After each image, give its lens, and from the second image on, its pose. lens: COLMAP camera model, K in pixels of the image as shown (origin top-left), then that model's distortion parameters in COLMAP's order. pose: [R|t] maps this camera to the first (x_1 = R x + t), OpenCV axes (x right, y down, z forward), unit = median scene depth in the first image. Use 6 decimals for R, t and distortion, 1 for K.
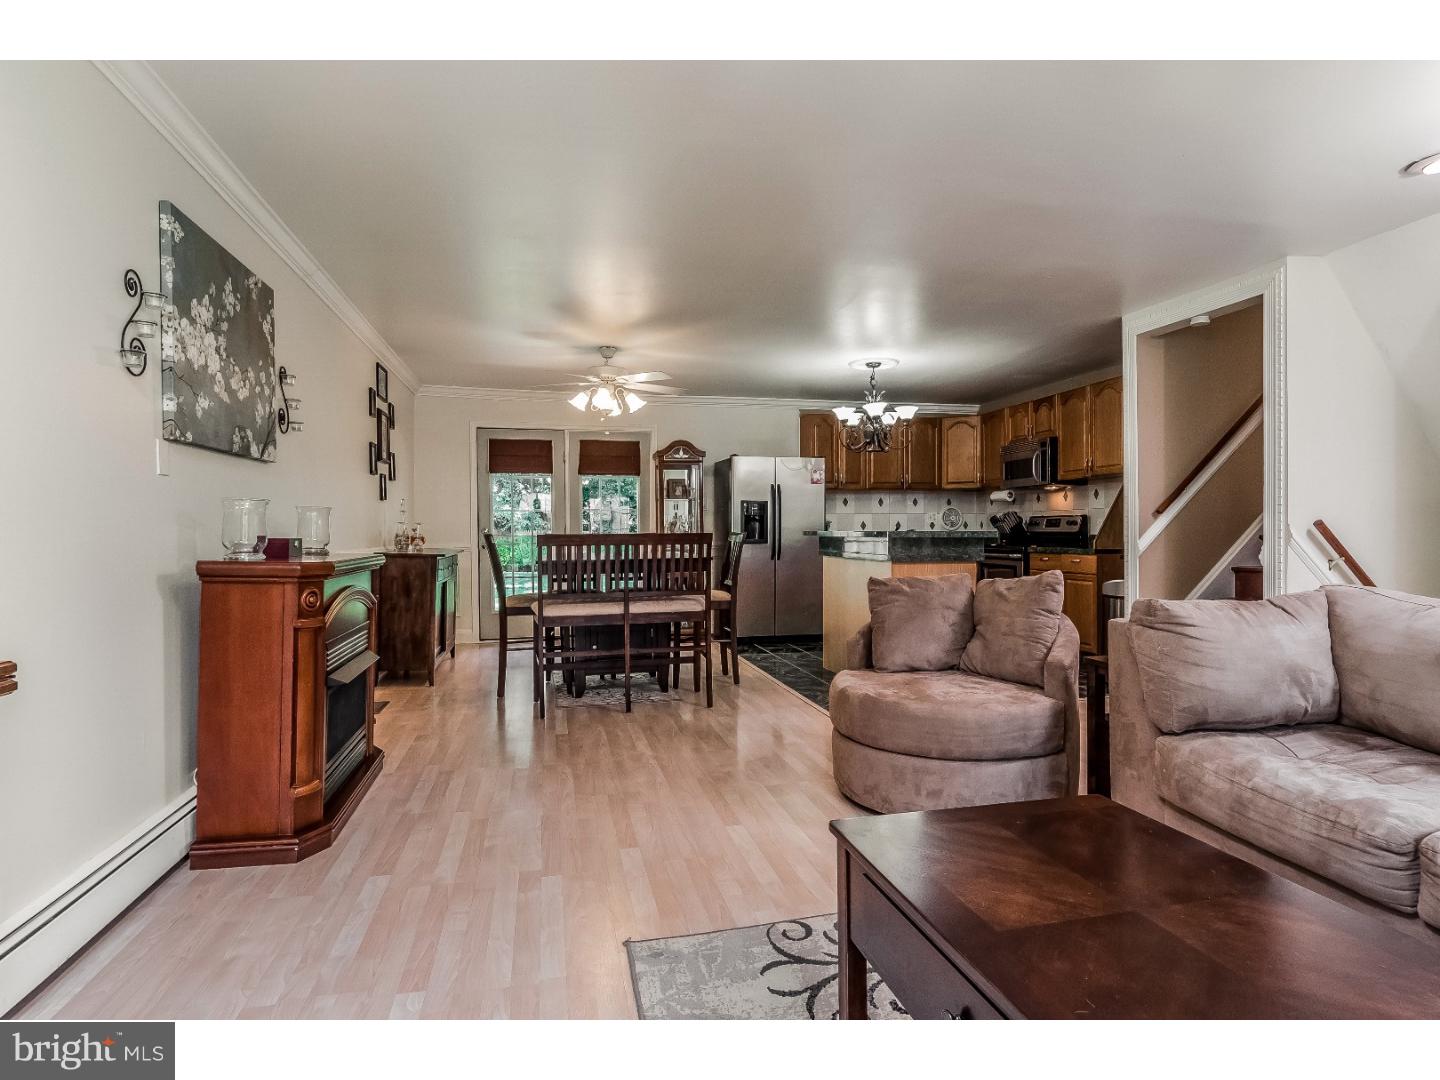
lens RADIAL K [[785.8, 0, 723.9], [0, 785.8, 523.8], [0, 0, 1]] dist [-0.014024, -0.005667]
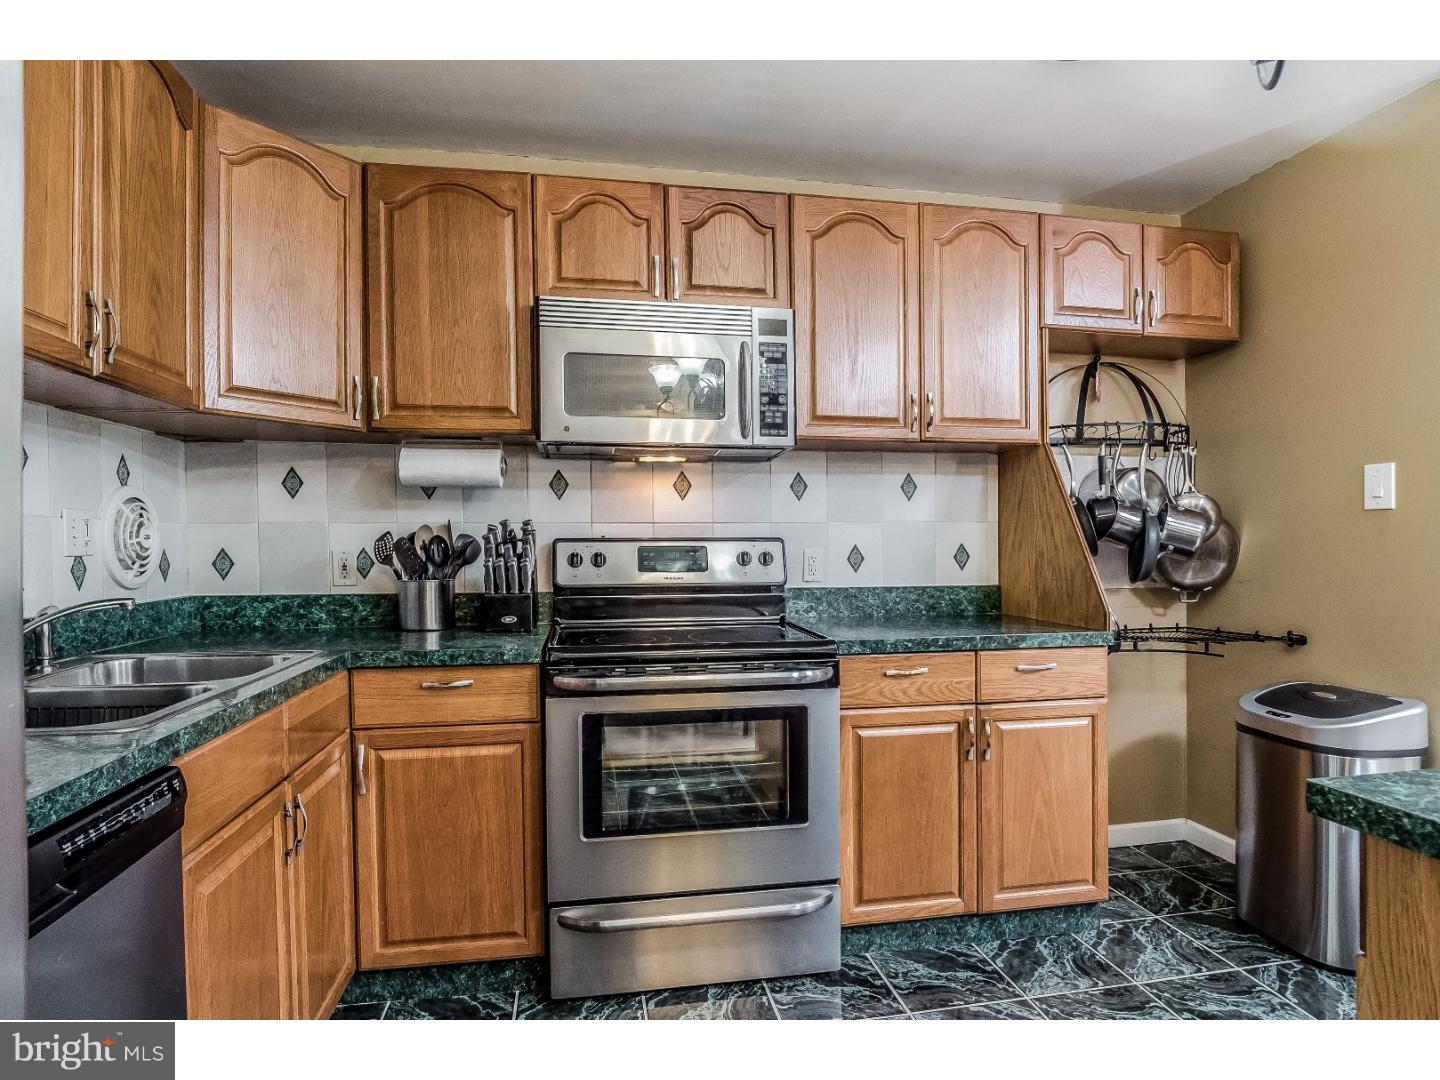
lens RADIAL K [[785.8, 0, 705.3], [0, 785.8, 547.3], [0, 0, 1]] dist [-0.014024, -0.005667]
pose [[0.071881, -0.006732, 0.997390, 0.068838], [-0.005763, 0.999958, 0.007164, -0.008375], [-0.997397, -0.006263, 0.071840, 0.937331]]
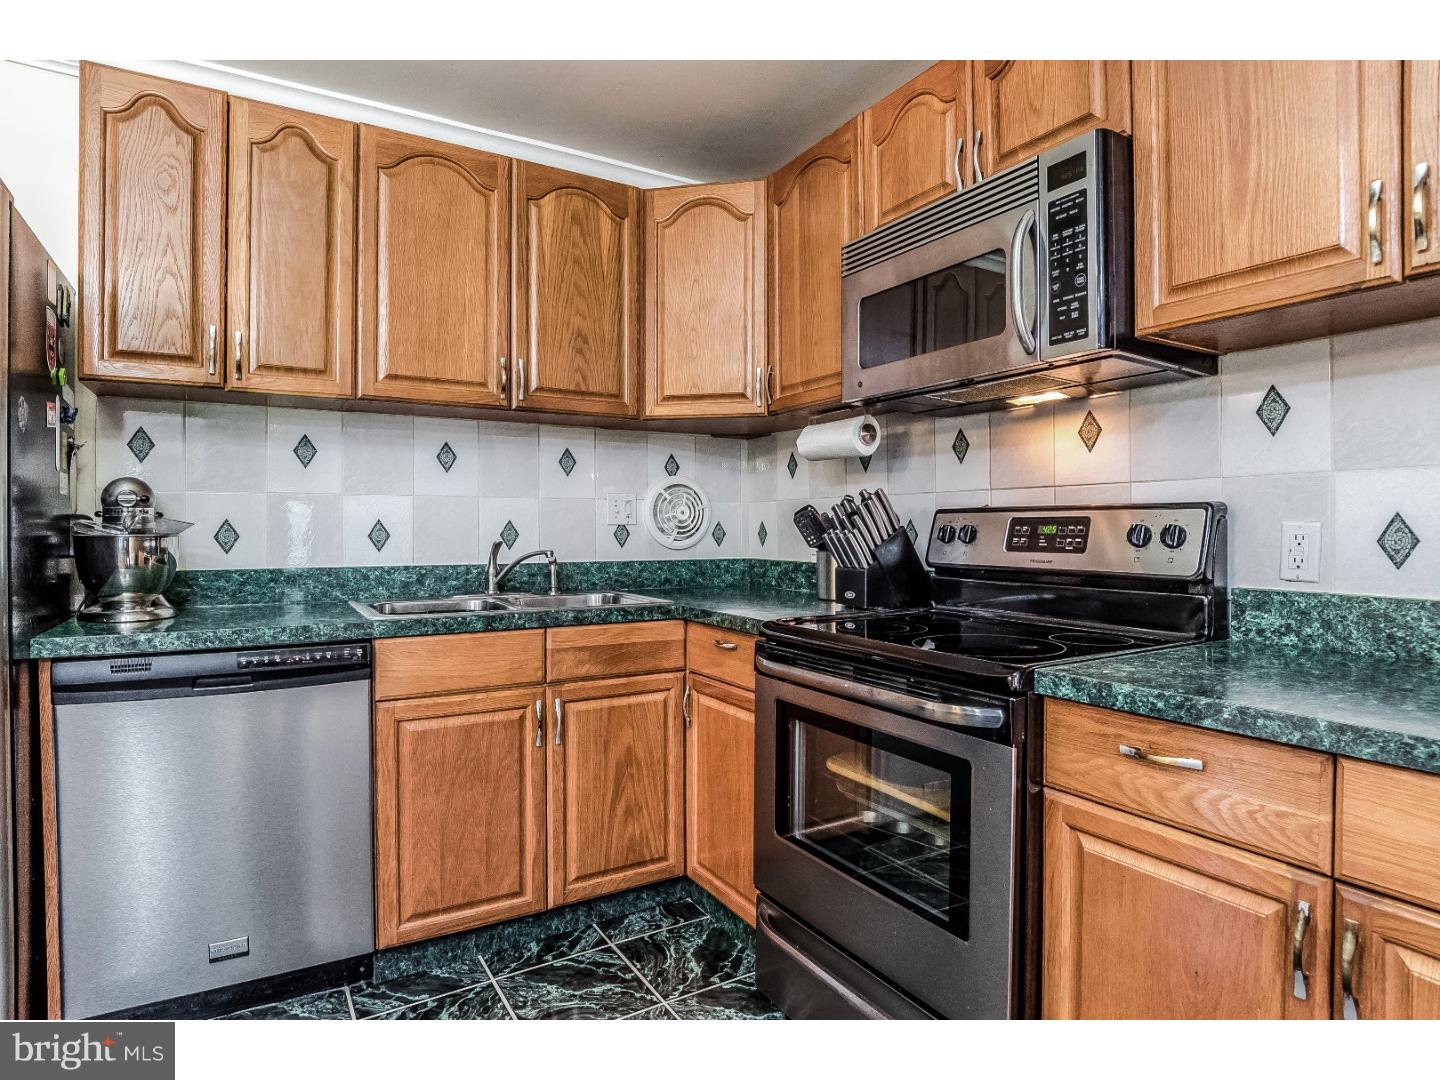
lens RADIAL K [[785.8, 0, 752.5], [0, 785.8, 534.5], [0, 0, 1]] dist [-0.014024, -0.005667]
pose [[0.944456, -0.000574, 0.328637, 0.240533], [-0.005285, 0.999843, 0.016934, -0.004572], [-0.328595, -0.017730, 0.944305, 0.772411]]
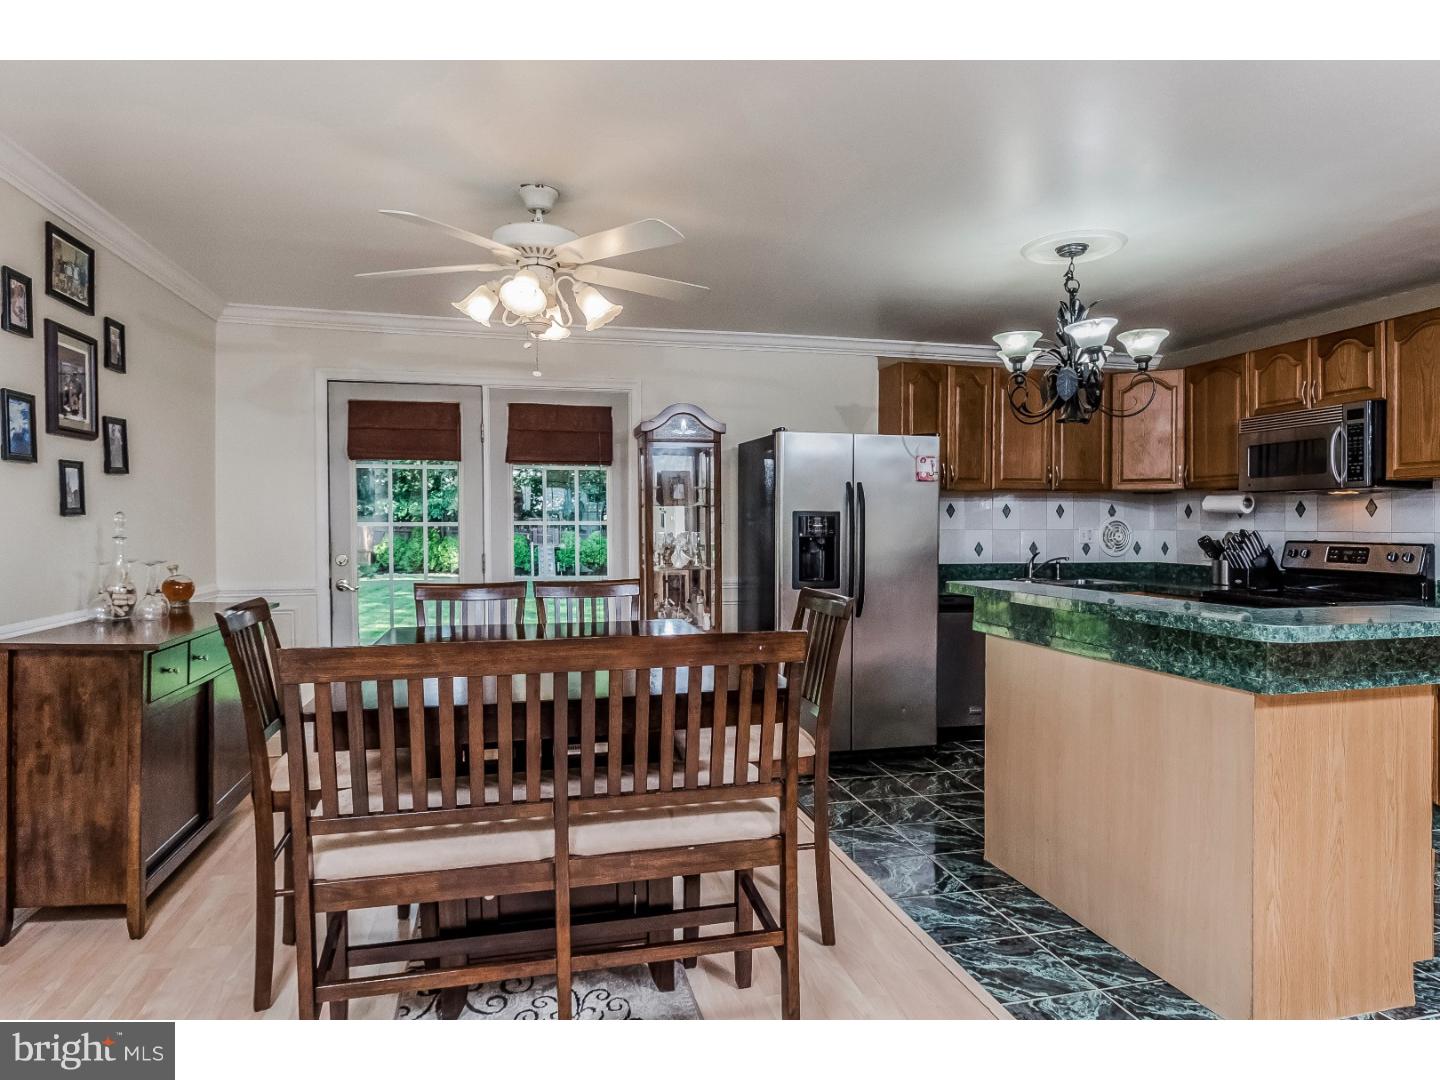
lens RADIAL K [[830.7, 0, 706.4], [0, 830.7, 532.4], [0, 0, 1]] dist [-0.023630, -0.000090]
pose [[0.999983, 0.005760, 0.000961, -0.038865], [-0.005779, 0.999770, 0.020631, -0.025804], [-0.000842, -0.020636, 0.999787, 0.404868]]
